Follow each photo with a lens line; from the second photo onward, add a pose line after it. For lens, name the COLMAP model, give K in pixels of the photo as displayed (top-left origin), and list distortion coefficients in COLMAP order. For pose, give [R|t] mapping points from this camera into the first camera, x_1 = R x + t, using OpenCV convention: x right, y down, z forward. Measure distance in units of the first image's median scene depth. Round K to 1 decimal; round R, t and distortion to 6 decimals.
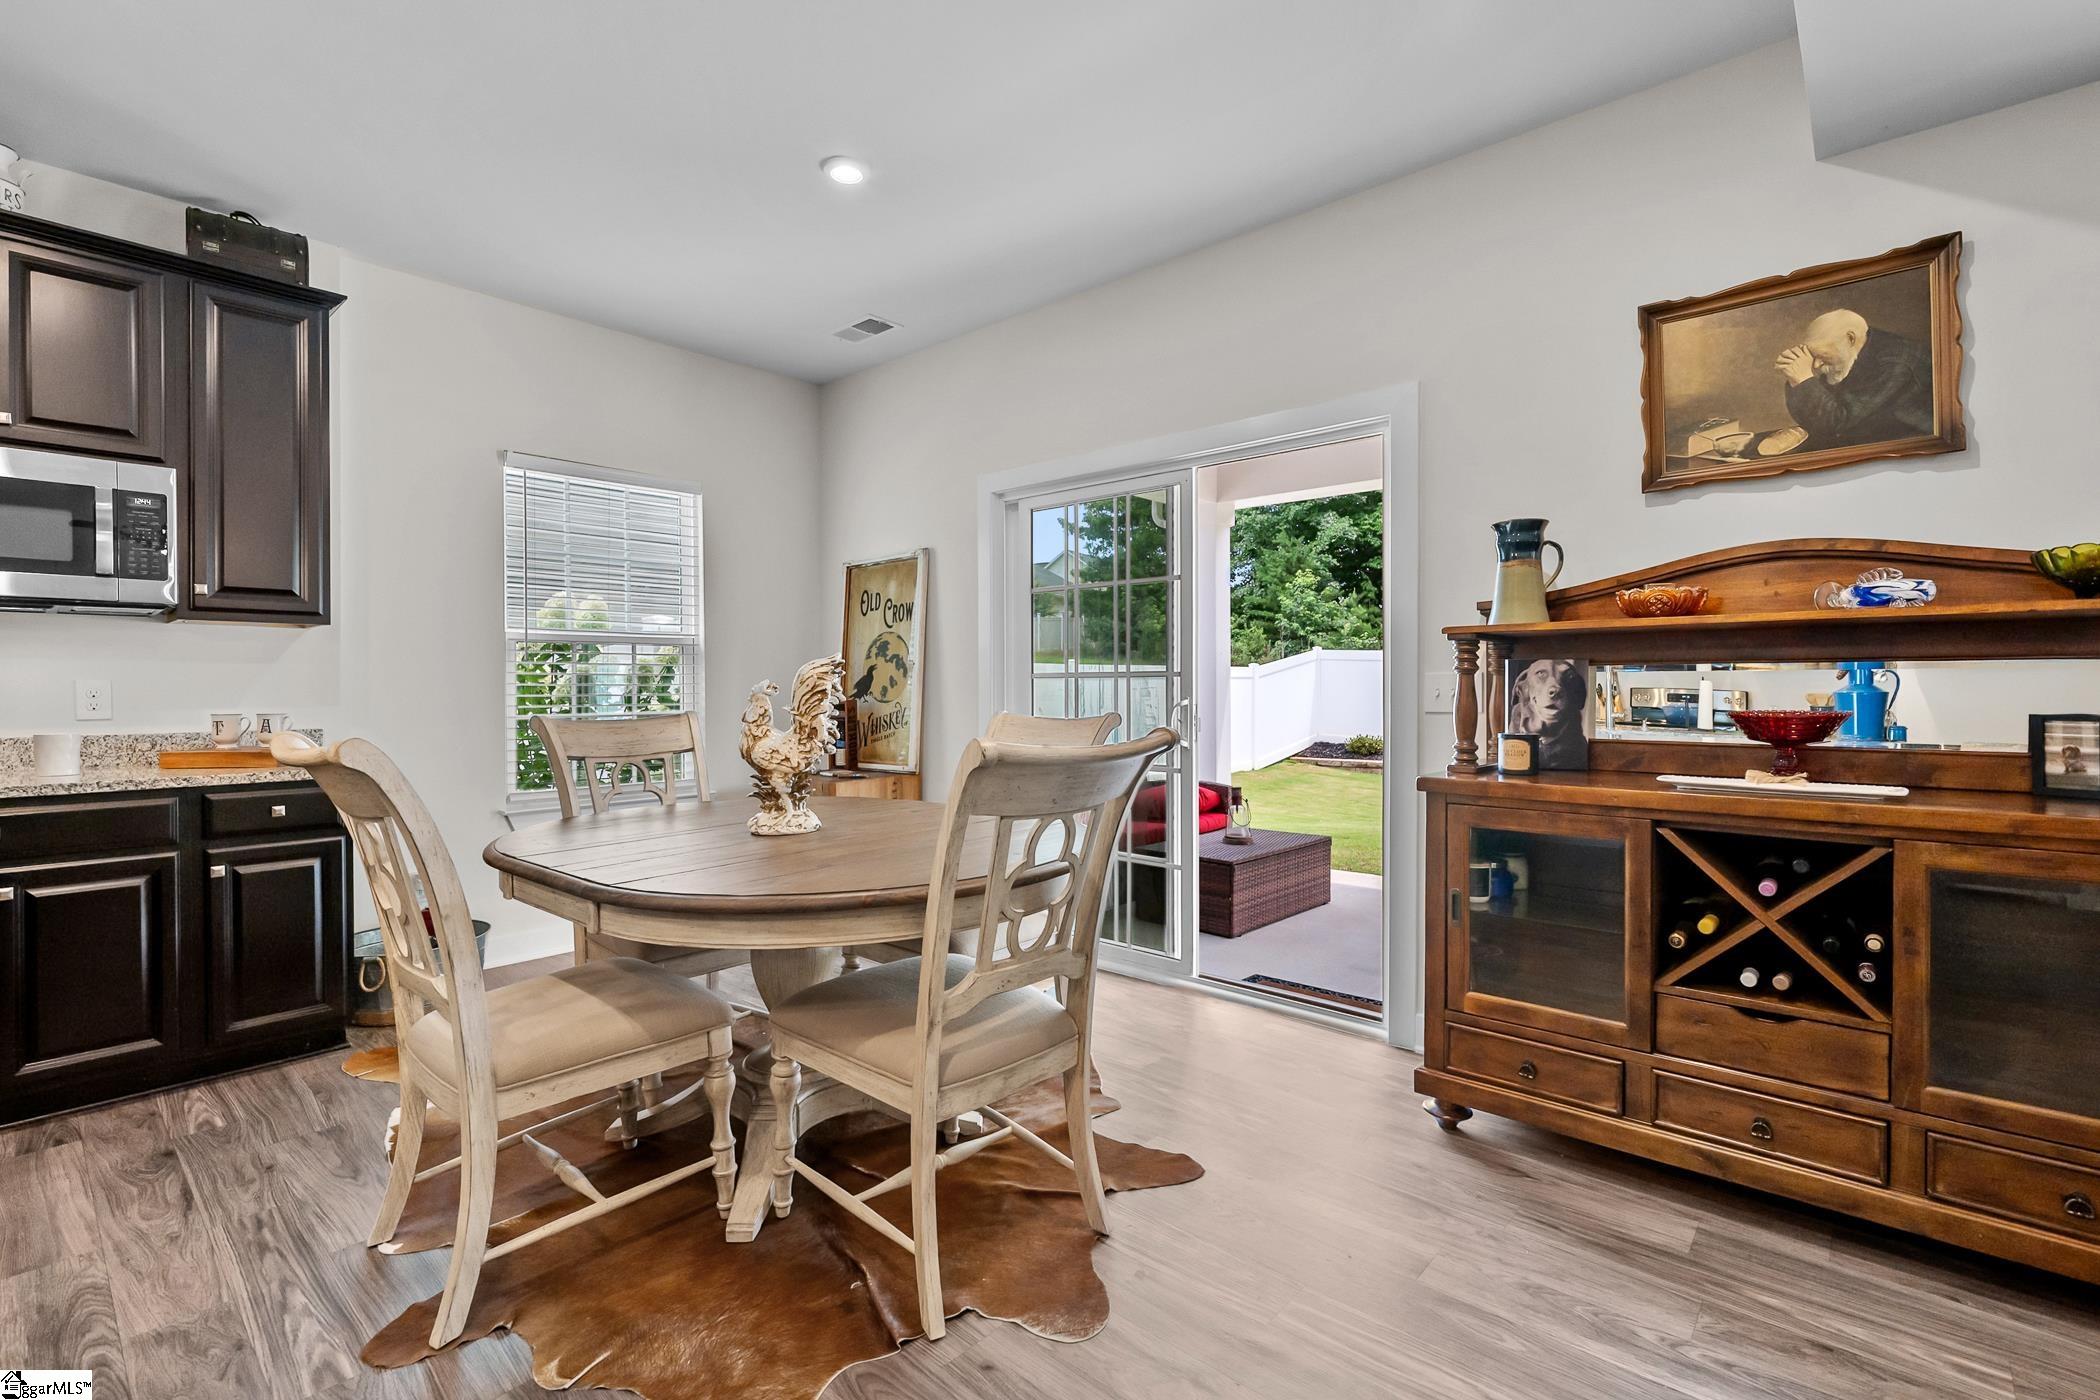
lens RADIAL K [[943.9, 0, 1034.8], [0, 943.9, 690.5], [0, 0, 1]] dist [0.002362, -0.000342]
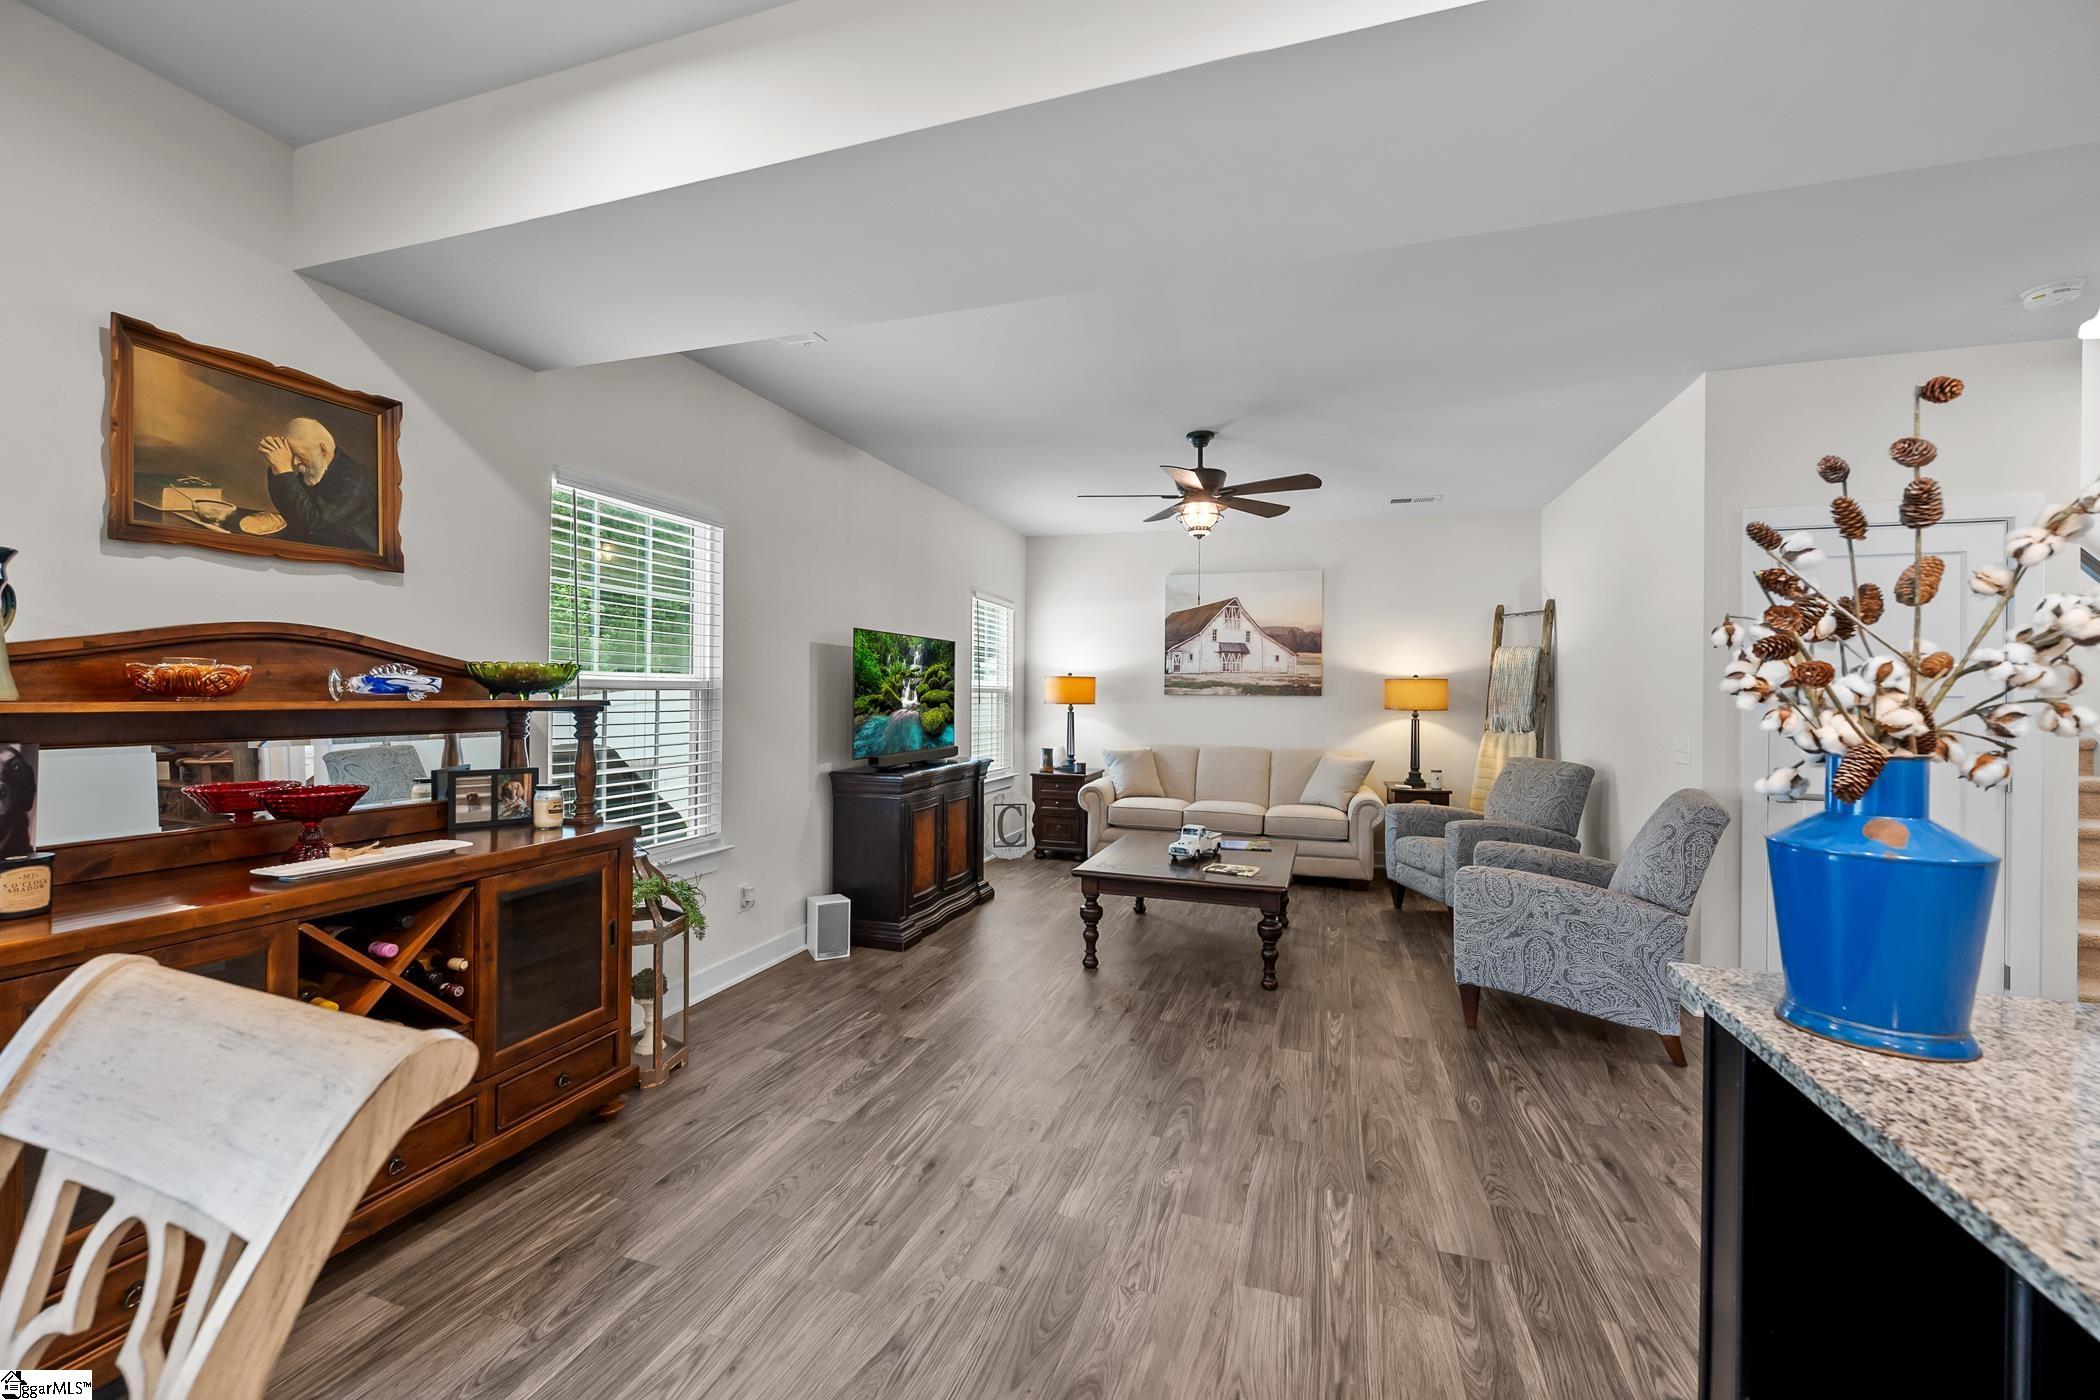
lens RADIAL K [[828.9, 0, 1055.0], [0, 828.9, 682.8], [0, 0, 1]] dist [-0.000152, -0.000821]
pose [[-0.415377, 0.004107, 0.909640, -0.433241], [-0.009096, 0.999921, -0.008669, -0.103295], [-0.909604, -0.011875, -0.415307, 0.670219]]
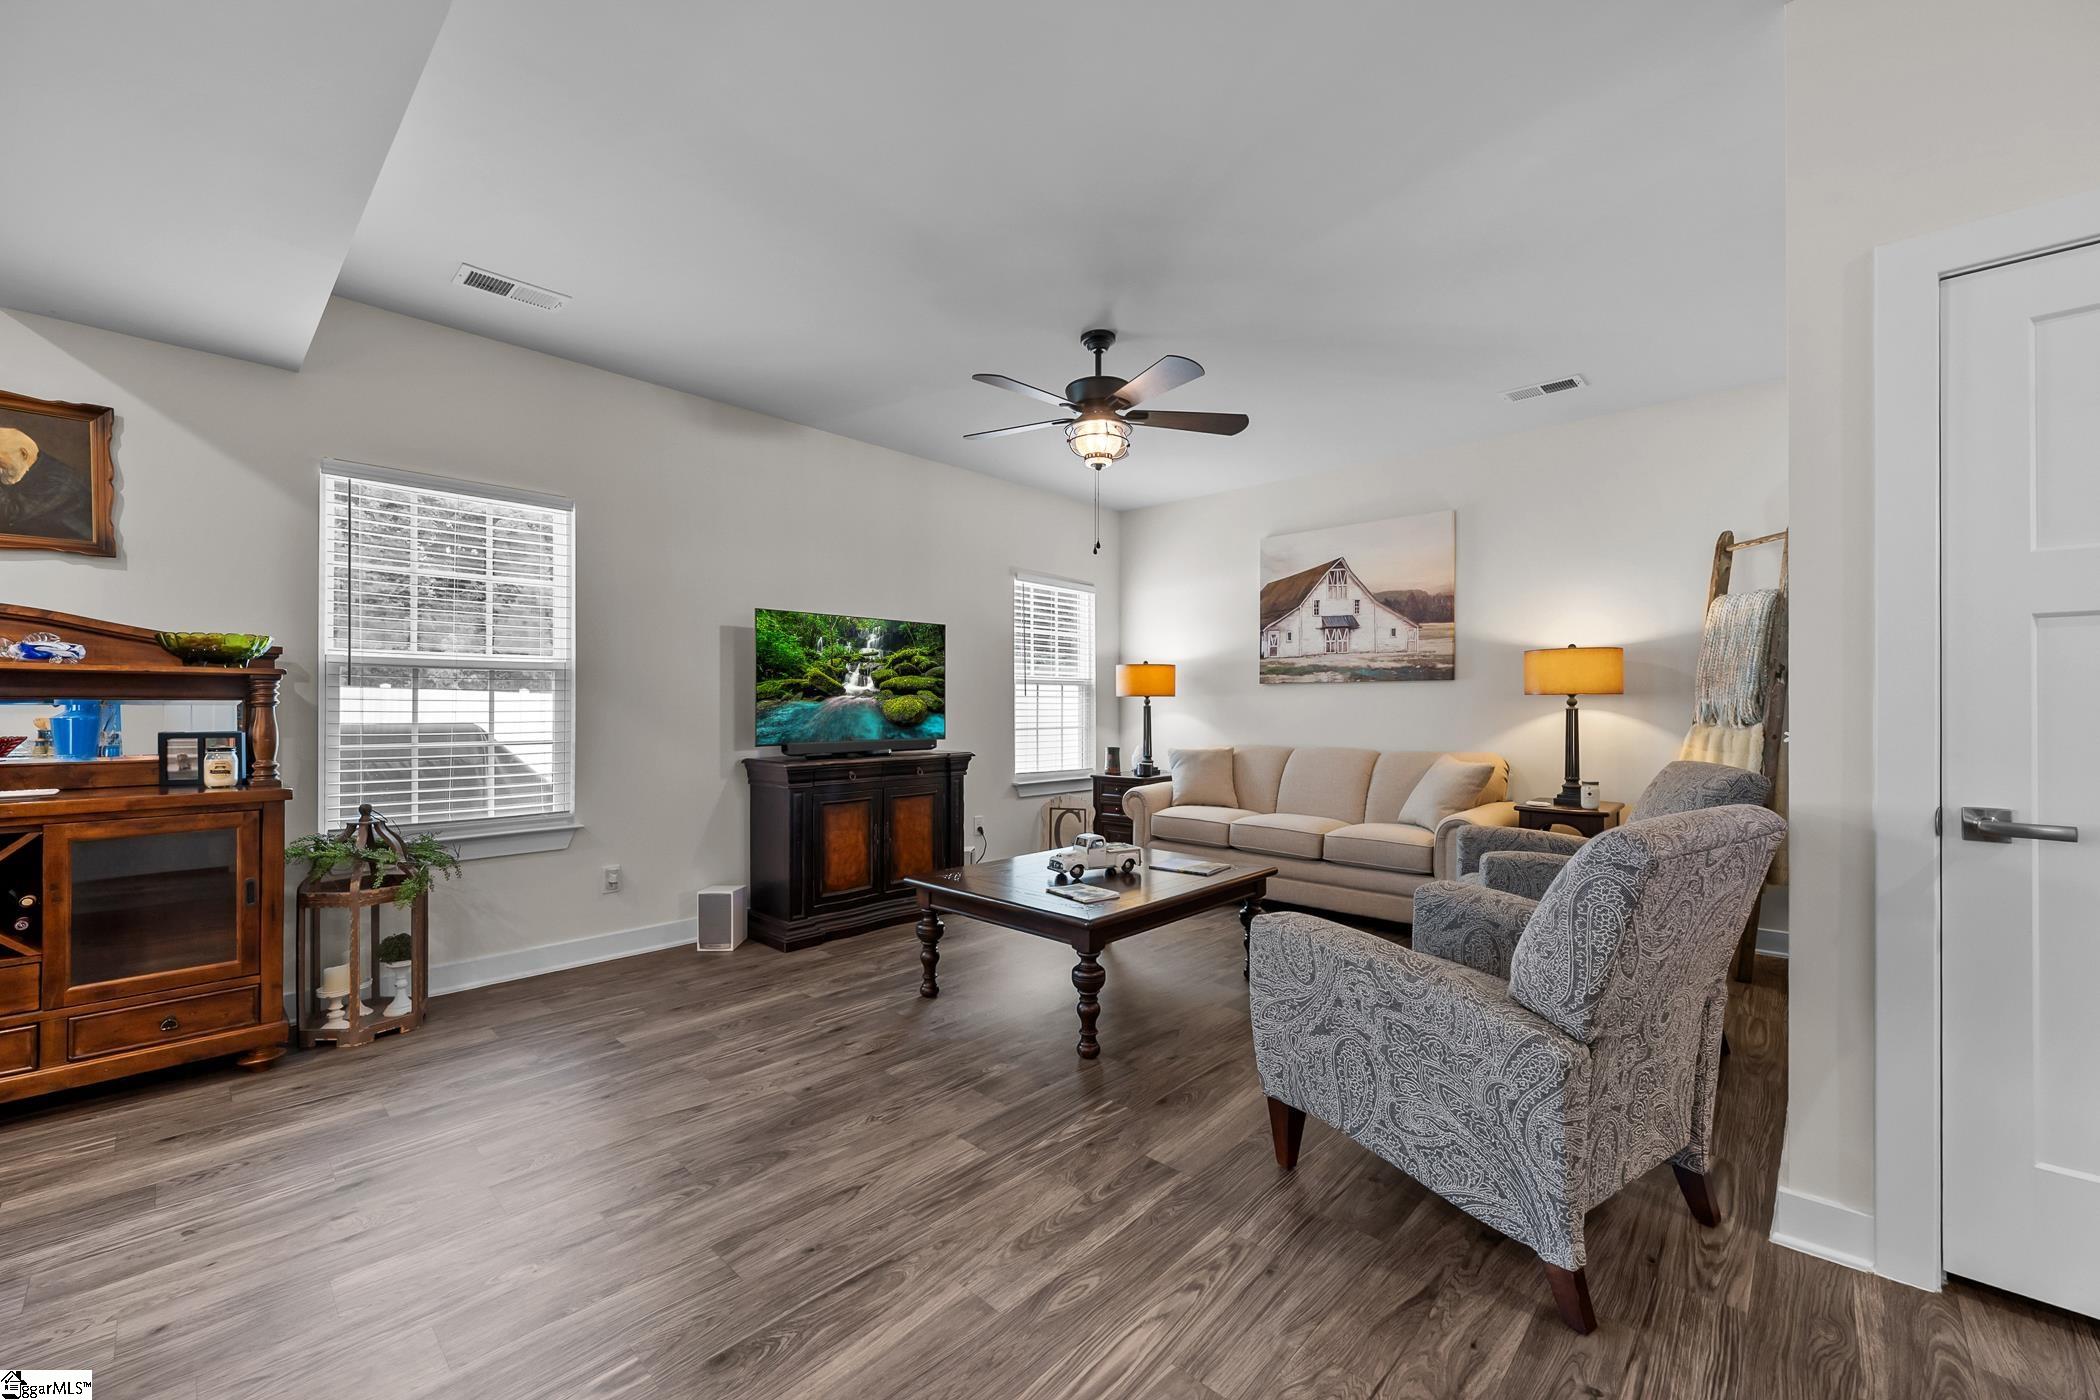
lens RADIAL K [[828.9, 0, 1078.5], [0, 828.9, 699.4], [0, 0, 1]] dist [-0.000152, -0.000821]
pose [[-0.000734, 0.005683, 0.999984, -0.317708], [0.001908, 0.999982, -0.005681, -0.022033], [-0.999998, 0.001903, -0.000745, -0.516763]]
